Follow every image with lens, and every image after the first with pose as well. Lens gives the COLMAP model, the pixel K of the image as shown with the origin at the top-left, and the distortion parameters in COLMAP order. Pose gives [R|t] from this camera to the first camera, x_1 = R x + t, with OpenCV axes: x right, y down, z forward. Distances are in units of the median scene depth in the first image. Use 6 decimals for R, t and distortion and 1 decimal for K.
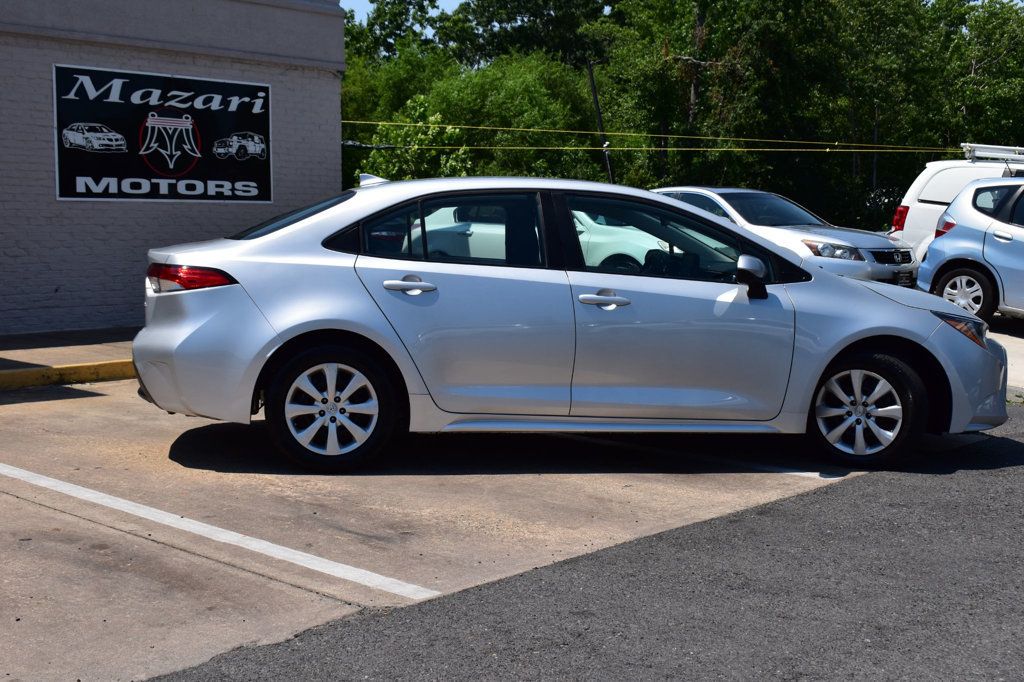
lens RADIAL K [[1317.3, 0, 512.0], [0, 1317.3, 341.0], [0, 0, 1]] dist [-0.028911, 0.001075]
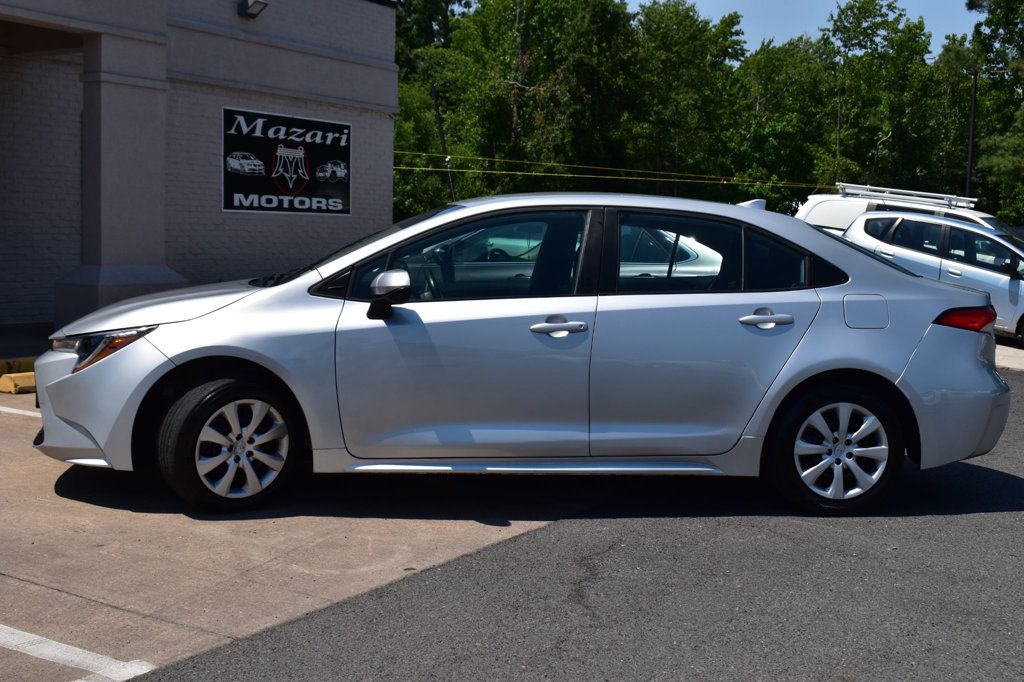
lens RADIAL K [[1283.6, 0, 512.0], [0, 1283.6, 341.0], [0, 0, 1]] dist [-0.019944, -0.022089]
pose [[0.982167, 0.007261, 0.187868, -0.279766], [-0.007324, 0.999973, -0.000358, 0.017903], [-0.187866, -0.001025, 0.982194, -0.278206]]
